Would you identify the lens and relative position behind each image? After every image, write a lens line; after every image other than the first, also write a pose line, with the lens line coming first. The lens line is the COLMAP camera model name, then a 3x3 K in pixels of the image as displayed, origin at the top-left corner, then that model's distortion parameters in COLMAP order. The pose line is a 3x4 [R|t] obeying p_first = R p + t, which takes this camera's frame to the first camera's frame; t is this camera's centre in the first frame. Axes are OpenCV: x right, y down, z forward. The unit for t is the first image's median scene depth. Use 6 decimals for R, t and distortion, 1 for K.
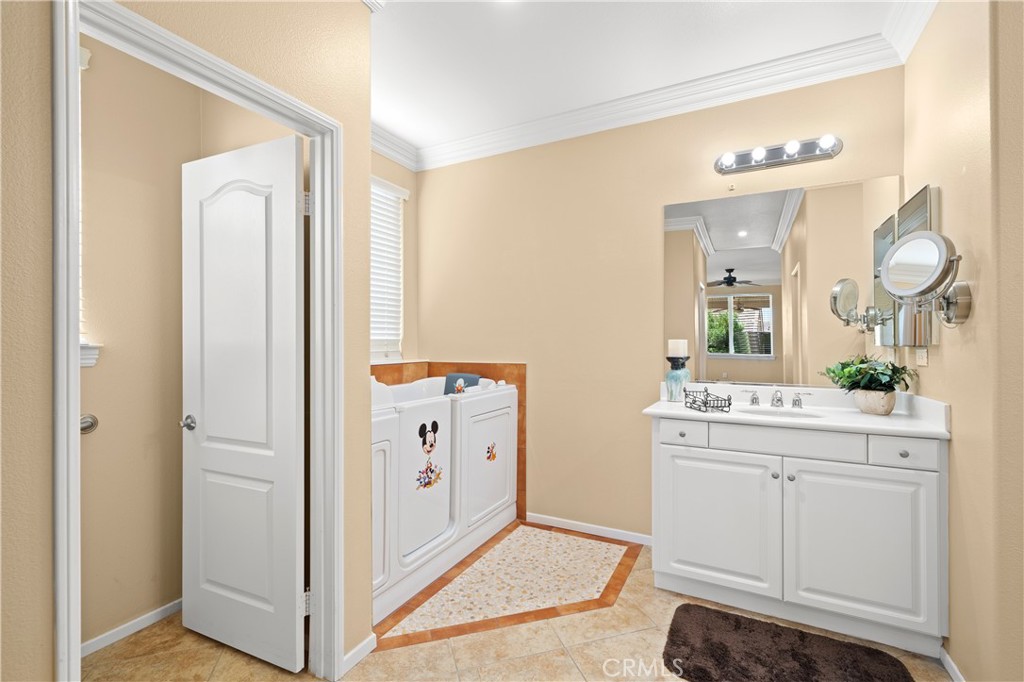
lens RADIAL K [[441.1, 0, 512.8], [0, 441.1, 341.5], [0, 0, 1]] dist [-0.012551, 0.000045]
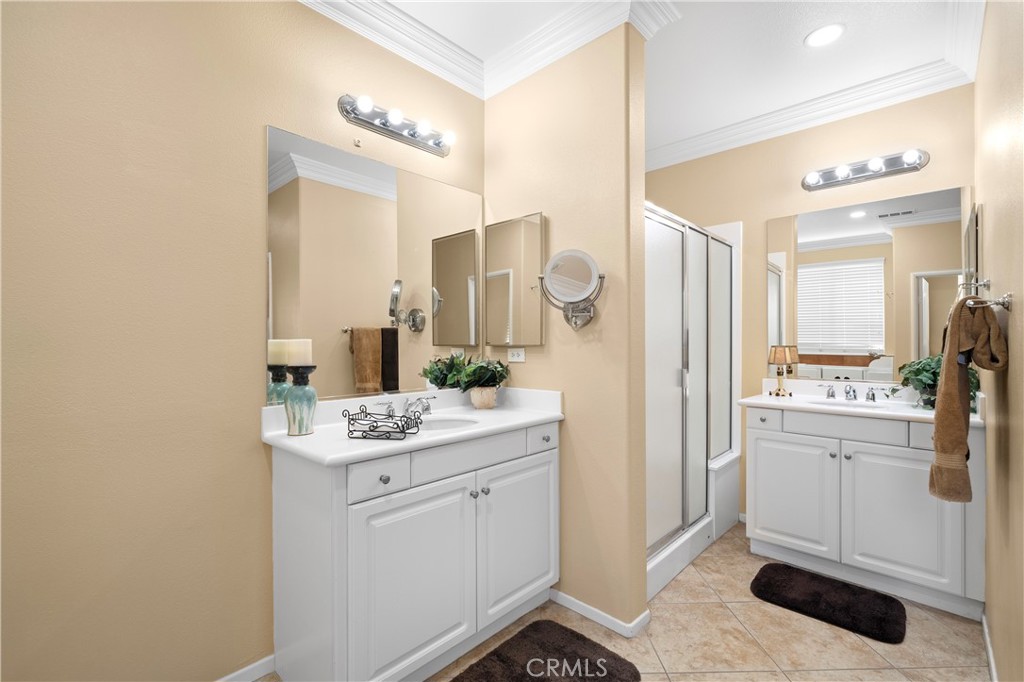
lens RADIAL K [[441.1, 0, 513.1], [0, 441.1, 341.1], [0, 0, 1]] dist [-0.012551, 0.000045]
pose [[0.263836, 0.007027, 0.964542, -0.210721], [-0.002216, 0.999975, -0.006679, 0.005212], [-0.964565, -0.000375, 0.263845, 0.640213]]
